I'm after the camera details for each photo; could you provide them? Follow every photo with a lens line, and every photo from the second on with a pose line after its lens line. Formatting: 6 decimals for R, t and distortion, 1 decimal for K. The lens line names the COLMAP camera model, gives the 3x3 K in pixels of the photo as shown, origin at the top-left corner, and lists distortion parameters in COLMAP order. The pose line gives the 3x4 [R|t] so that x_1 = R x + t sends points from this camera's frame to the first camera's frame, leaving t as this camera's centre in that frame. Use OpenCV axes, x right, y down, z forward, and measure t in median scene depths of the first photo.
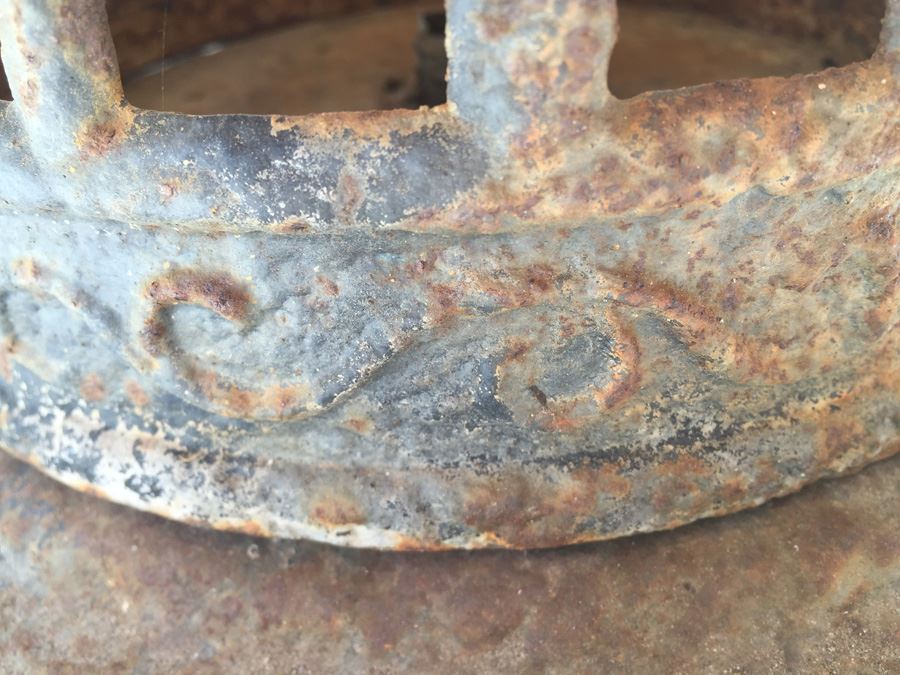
lens RADIAL K [[810.1, 0, 450.0], [0, 810.1, 337.5], [0, 0, 1]] dist [0.072444, -0.164842]
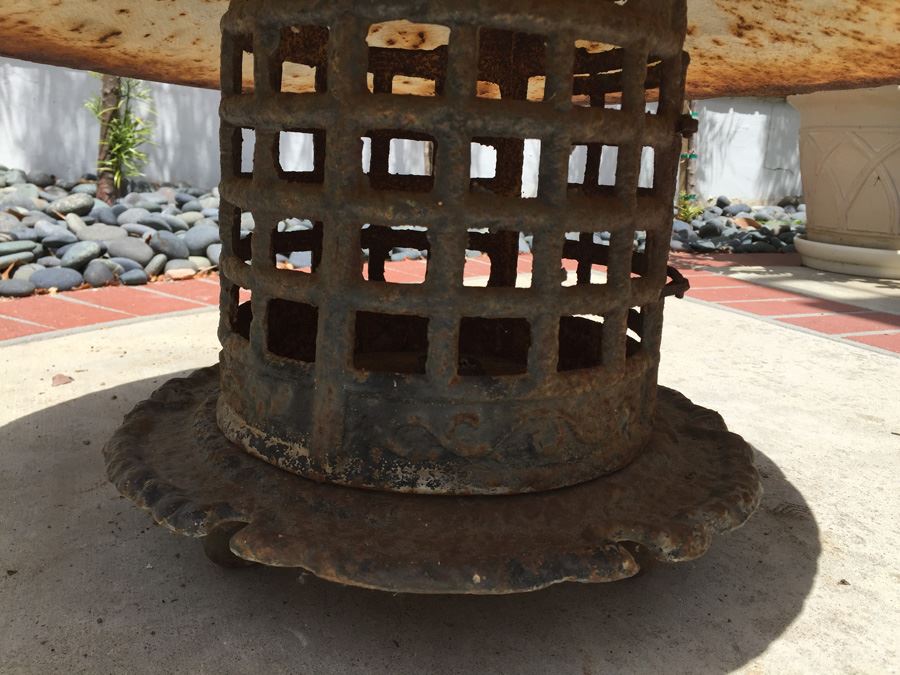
lens RADIAL K [[784.6, 0, 451.1], [0, 784.6, 346.8], [0, 0, 1]] dist [0.083502, -0.126836]
pose [[0.931887, 0.011852, 0.362556, -1.805276], [0.129737, 0.922469, -0.363620, 1.029273], [-0.338756, 0.385890, 0.858099, -2.486092]]
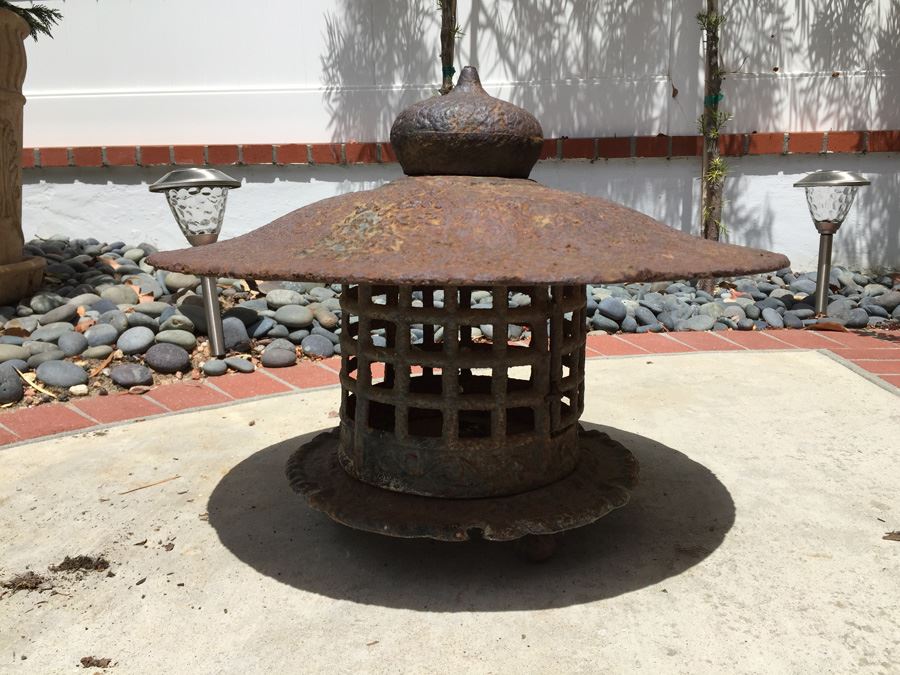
lens RADIAL K [[784.6, 0, 451.1], [0, 784.6, 346.8], [0, 0, 1]] dist [0.083502, -0.126836]
pose [[0.990380, 0.078048, -0.114259, 0.926323], [-0.119328, 0.899789, -0.419692, 2.266027], [0.070053, 0.429289, 0.900446, -6.708575]]
